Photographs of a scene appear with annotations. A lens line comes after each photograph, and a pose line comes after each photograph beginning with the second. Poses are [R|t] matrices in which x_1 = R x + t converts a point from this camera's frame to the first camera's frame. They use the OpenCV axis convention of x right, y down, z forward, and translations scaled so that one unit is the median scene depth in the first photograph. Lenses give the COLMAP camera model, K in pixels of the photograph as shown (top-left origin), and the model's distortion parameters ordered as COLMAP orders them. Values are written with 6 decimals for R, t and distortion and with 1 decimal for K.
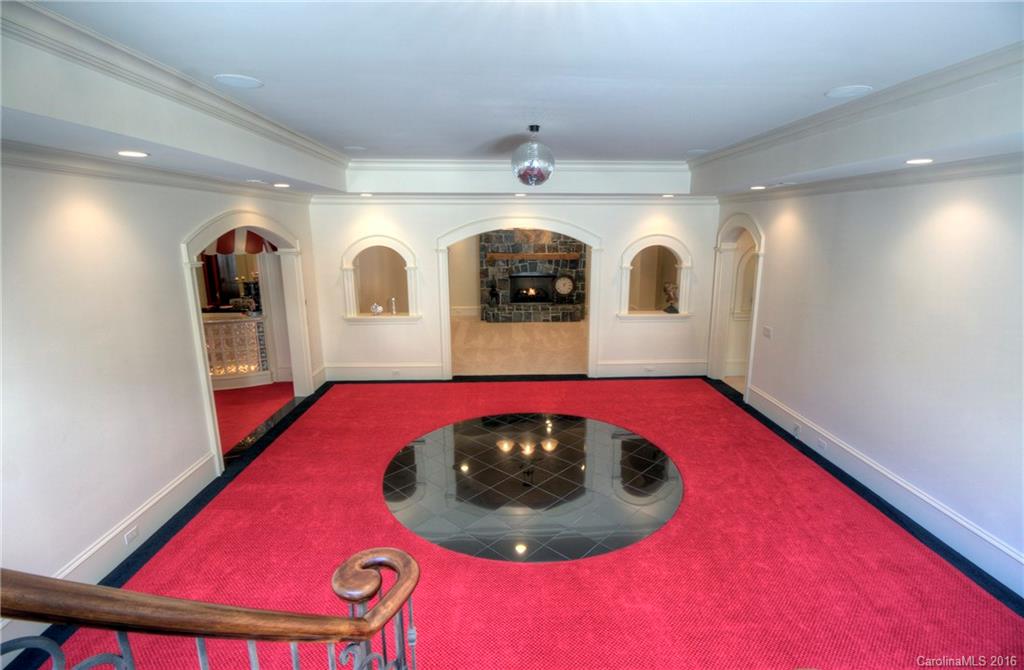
lens RADIAL K [[490.9, 0, 513.7], [0, 490.9, 336.6], [0, 0, 1]] dist [0.000479, 0.000003]
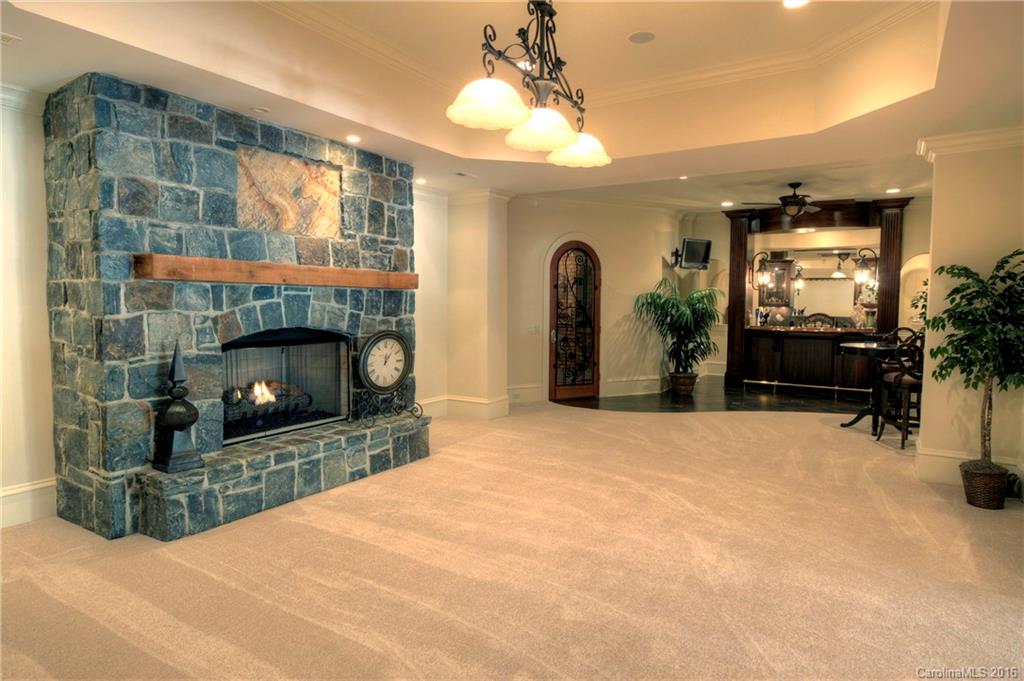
lens RADIAL K [[597.8, 0, 511.5], [0, 597.8, 333.8], [0, 0, 1]] dist [-0.000394, -0.000392]
pose [[0.565505, -0.039599, 0.823793, -0.194310], [0.174934, 0.981879, -0.072888, -0.076997], [-0.805979, 0.185328, 0.562185, 0.685494]]
